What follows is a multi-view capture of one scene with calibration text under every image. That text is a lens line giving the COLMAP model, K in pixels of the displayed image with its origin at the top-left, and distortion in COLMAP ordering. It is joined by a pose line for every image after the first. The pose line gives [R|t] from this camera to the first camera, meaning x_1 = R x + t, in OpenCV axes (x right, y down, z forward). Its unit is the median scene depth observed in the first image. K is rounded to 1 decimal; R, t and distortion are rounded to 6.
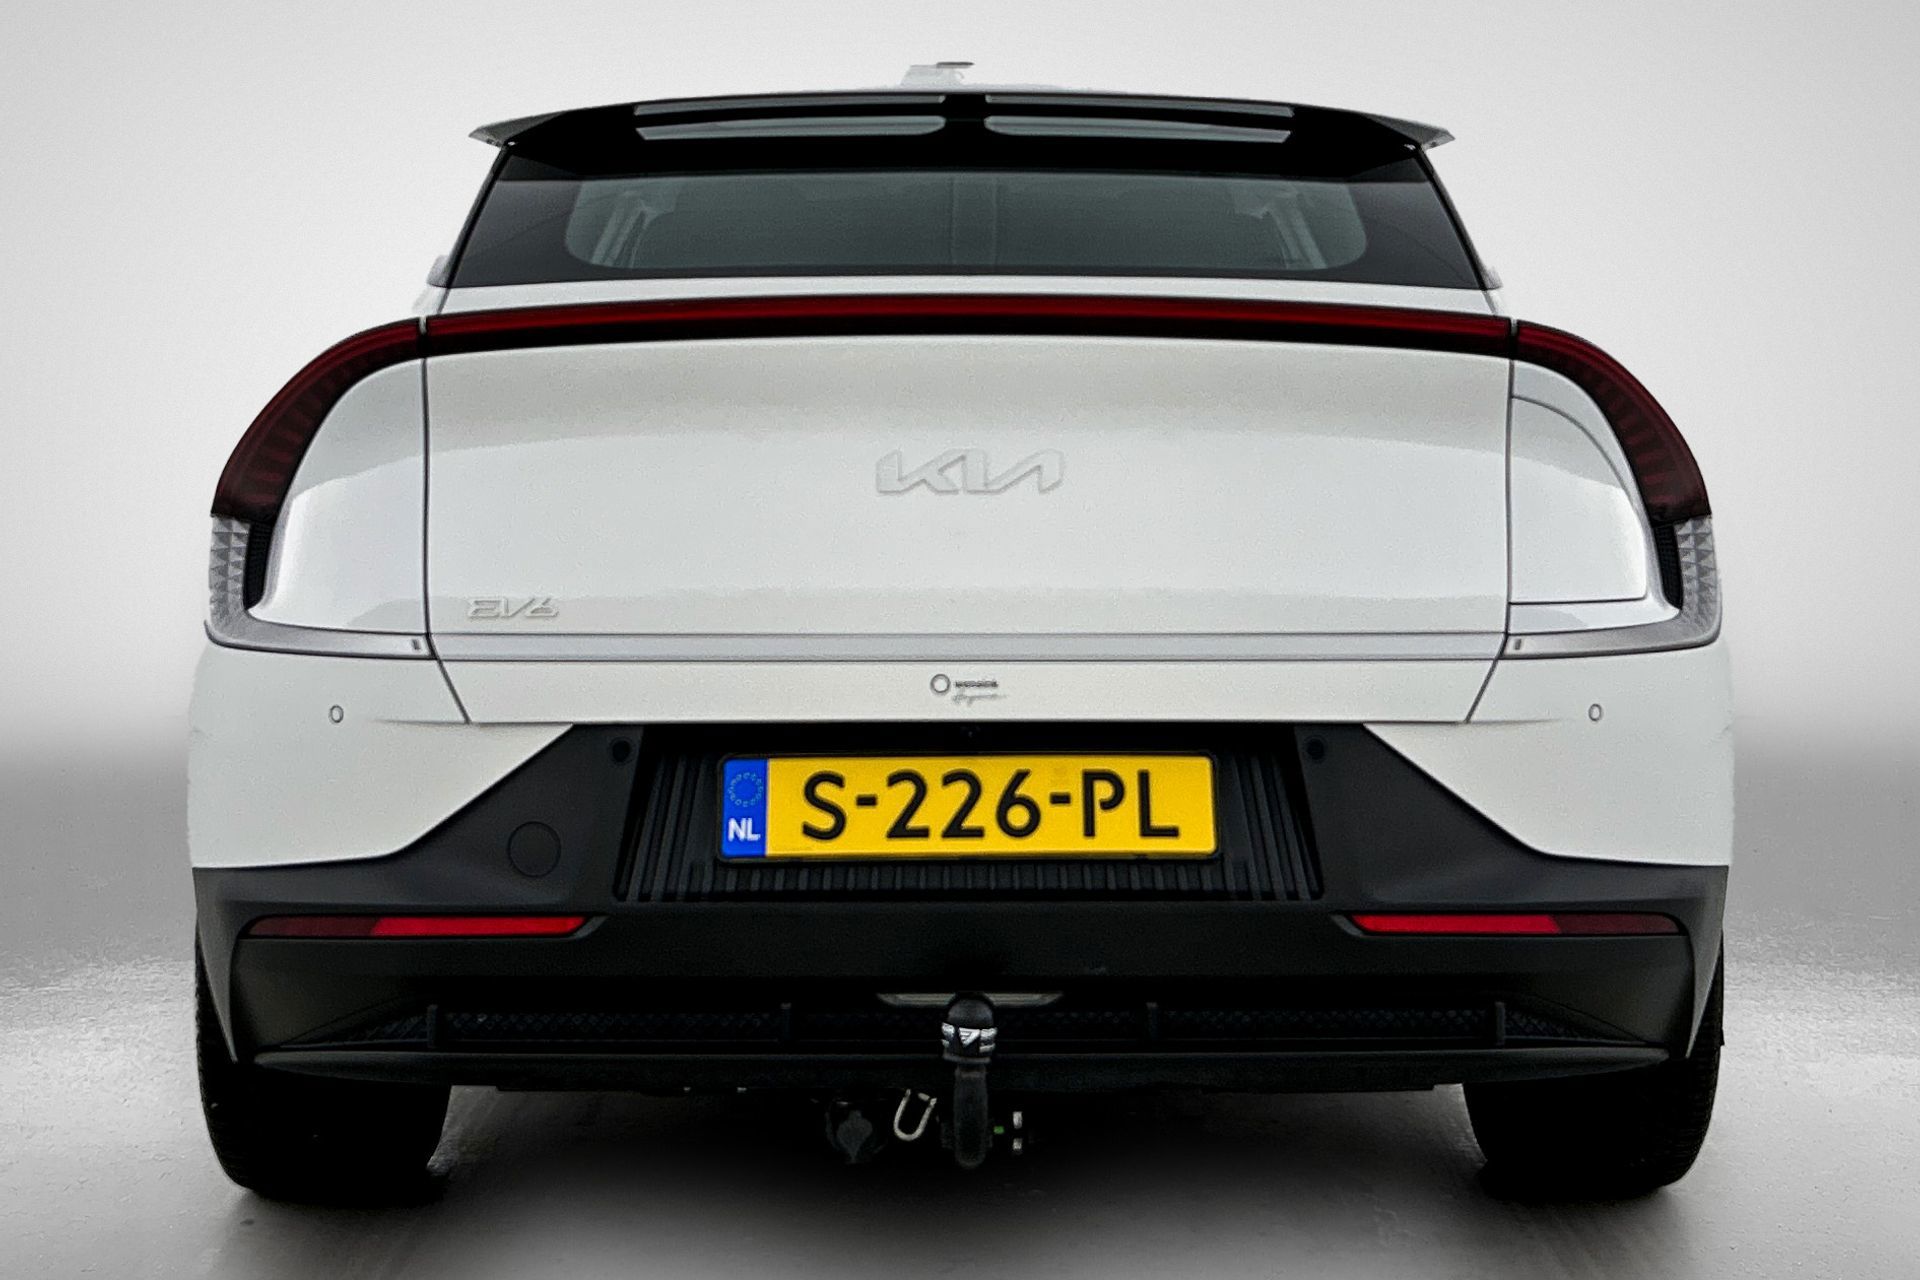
lens RADIAL K [[1480.2, 0, 960.0], [0, 1480.2, 640.0], [0, 0, 1]] dist [0.123090, 0.001127]
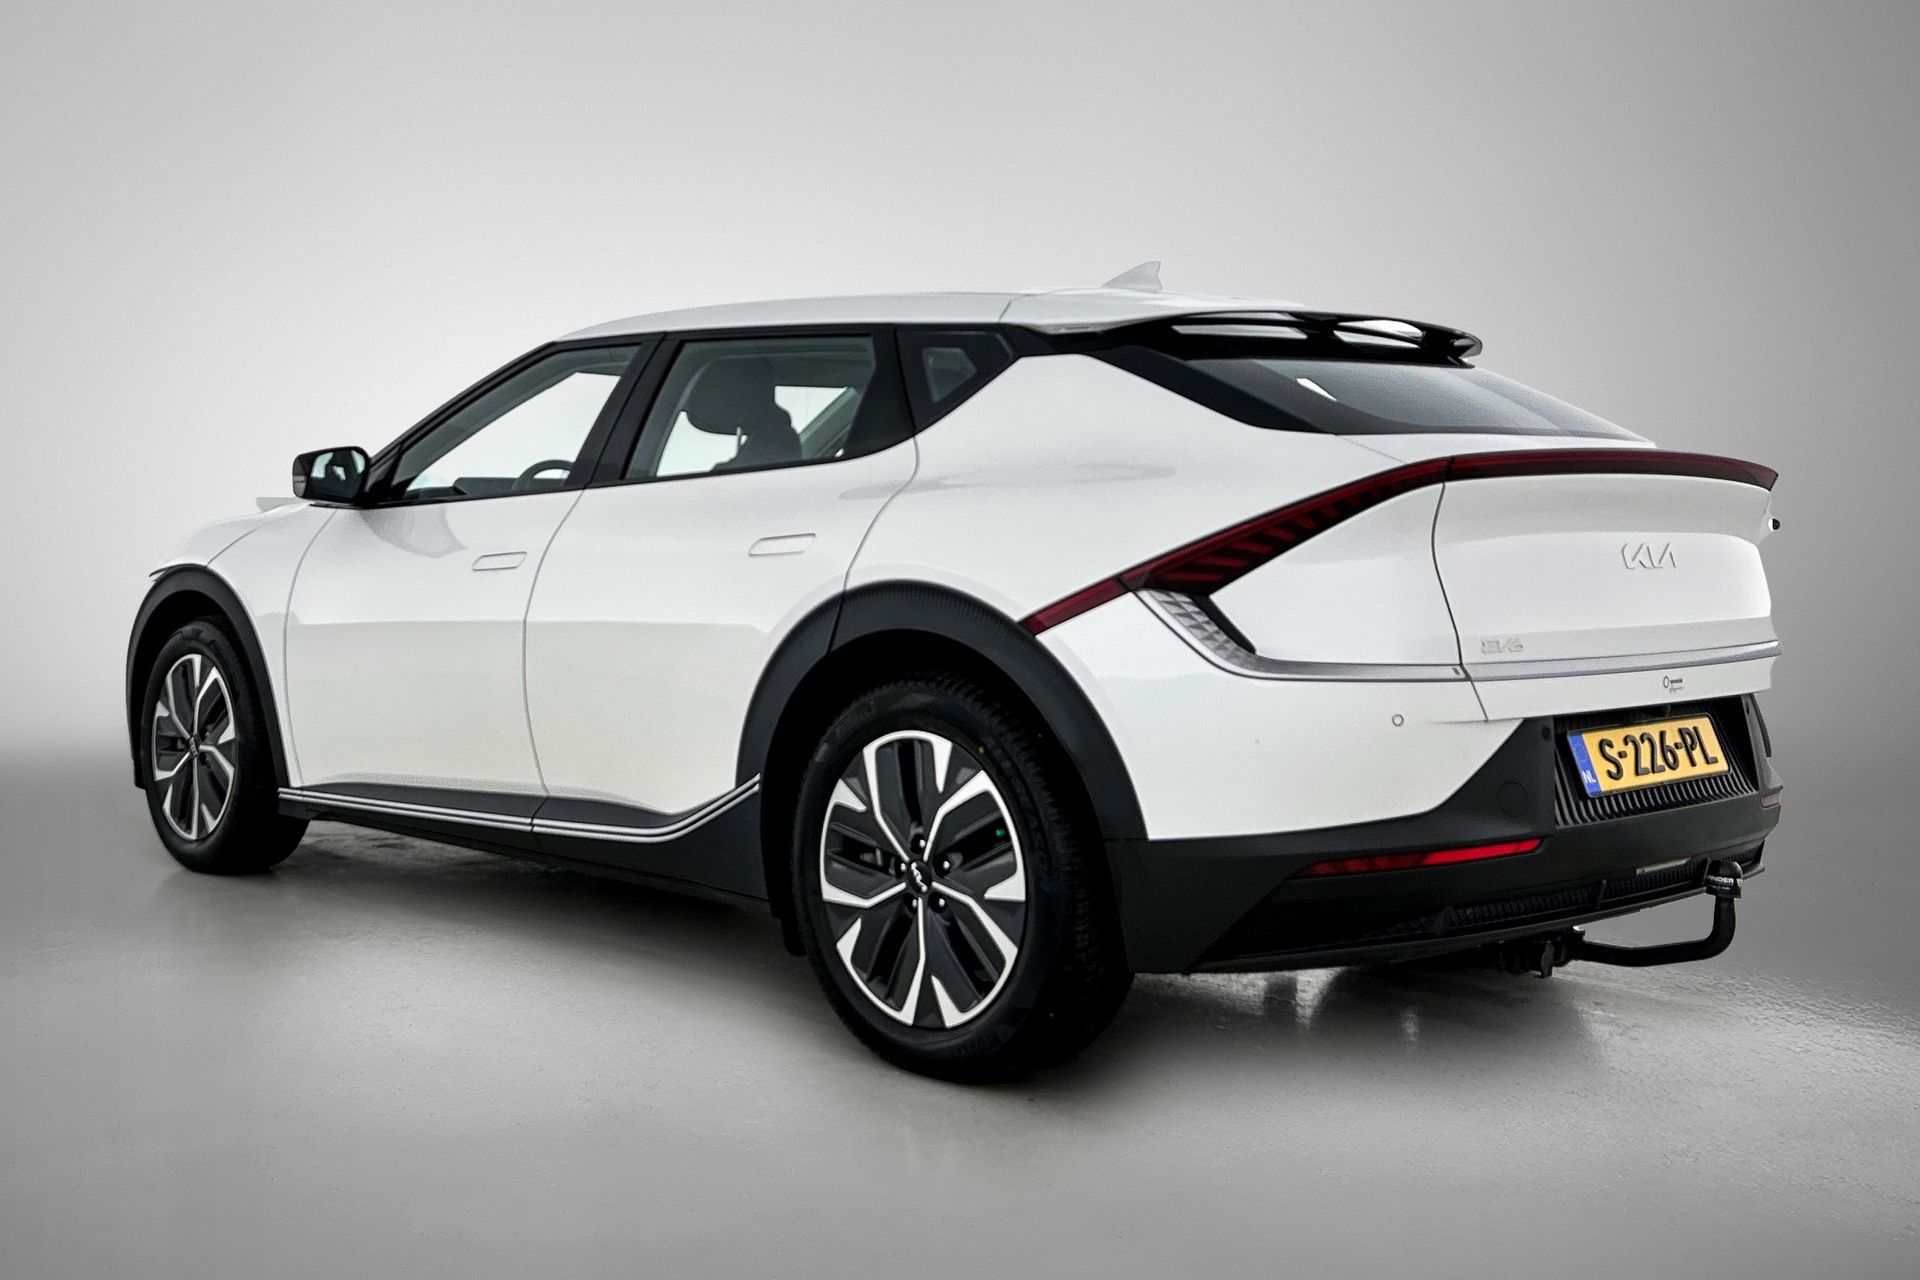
lens RADIAL K [[1480.2, 0, 960.0], [0, 1480.2, 640.0], [0, 0, 1]] dist [0.123090, 0.001127]
pose [[0.780222, -0.027292, 0.624907, -1.696574], [0.041632, 0.999098, -0.008345, -0.036703], [-0.624116, 0.032527, 0.780654, 0.131283]]
